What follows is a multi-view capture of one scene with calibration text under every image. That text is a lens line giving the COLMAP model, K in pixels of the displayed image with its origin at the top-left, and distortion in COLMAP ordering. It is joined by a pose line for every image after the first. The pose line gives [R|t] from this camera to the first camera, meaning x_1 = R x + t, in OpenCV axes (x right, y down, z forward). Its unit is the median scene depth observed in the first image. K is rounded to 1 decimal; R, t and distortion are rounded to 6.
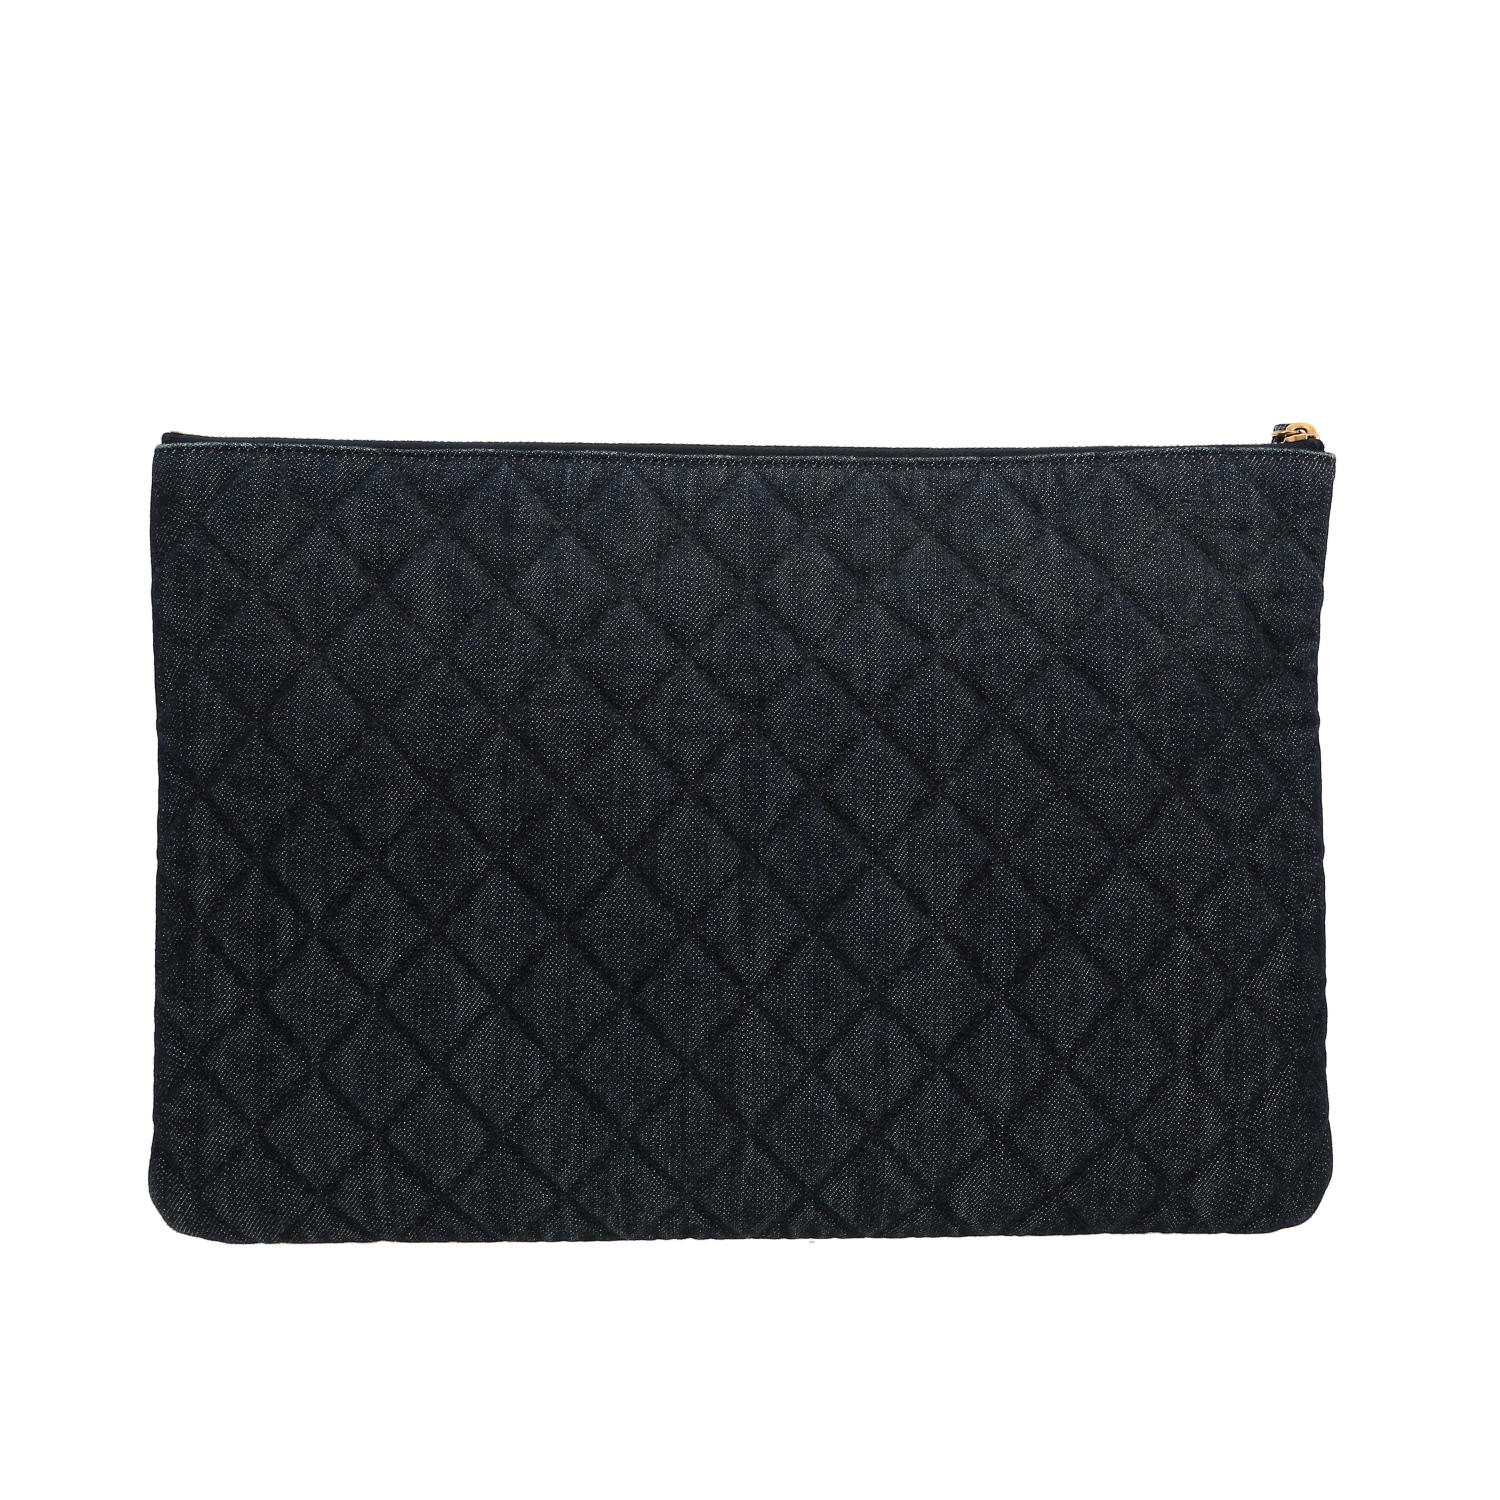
lens RADIAL K [[2218.2, 0, 750.0], [0, 2218.2, 750.0], [0, 0, 1]] dist [-0.031788, 0.033766]
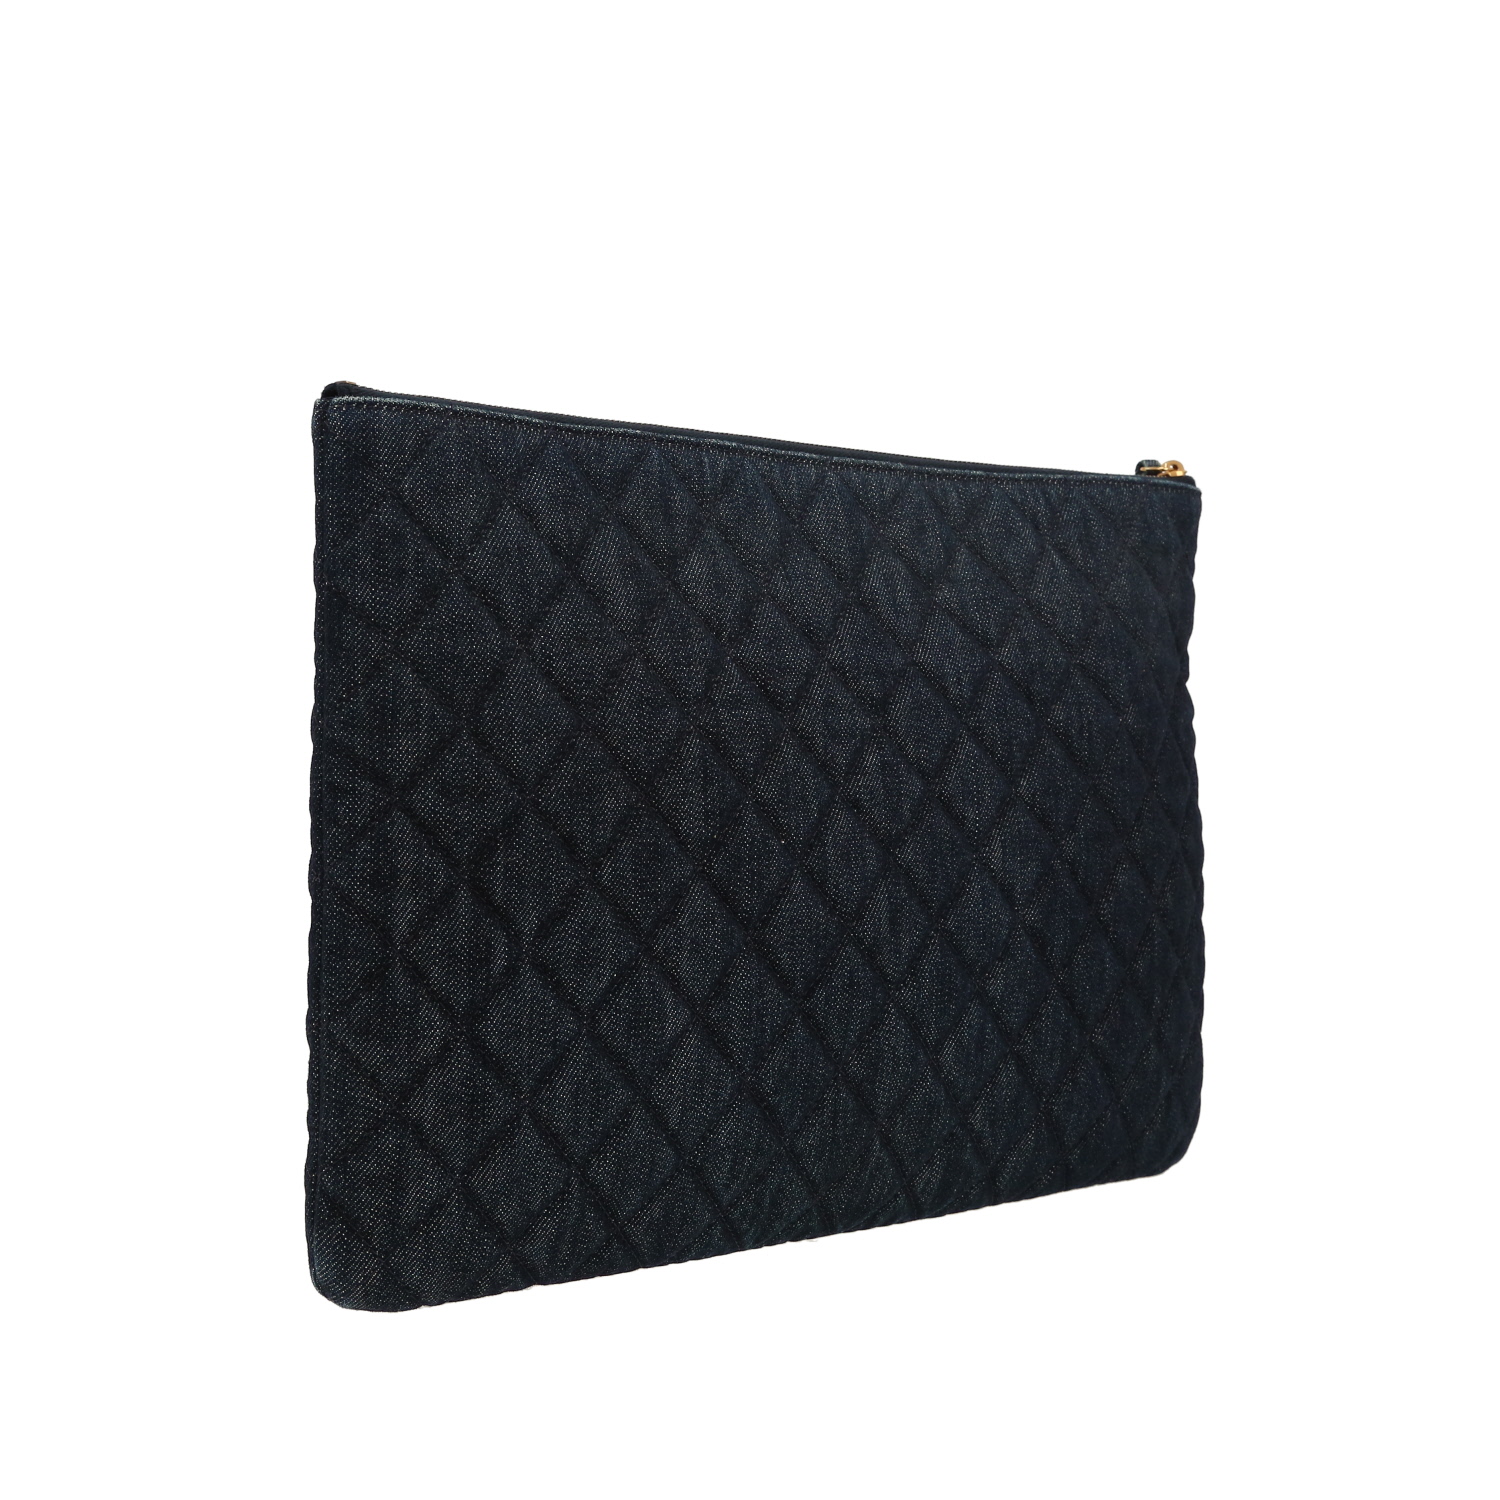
lens RADIAL K [[2218.2, 0, 750.0], [0, 2218.2, 750.0], [0, 0, 1]] dist [-0.031788, 0.033766]
pose [[0.823774, 0.000784, 0.566918, -0.623638], [-0.013679, 0.999735, 0.018494, -0.018966], [-0.566754, -0.022990, 0.823566, 0.200968]]
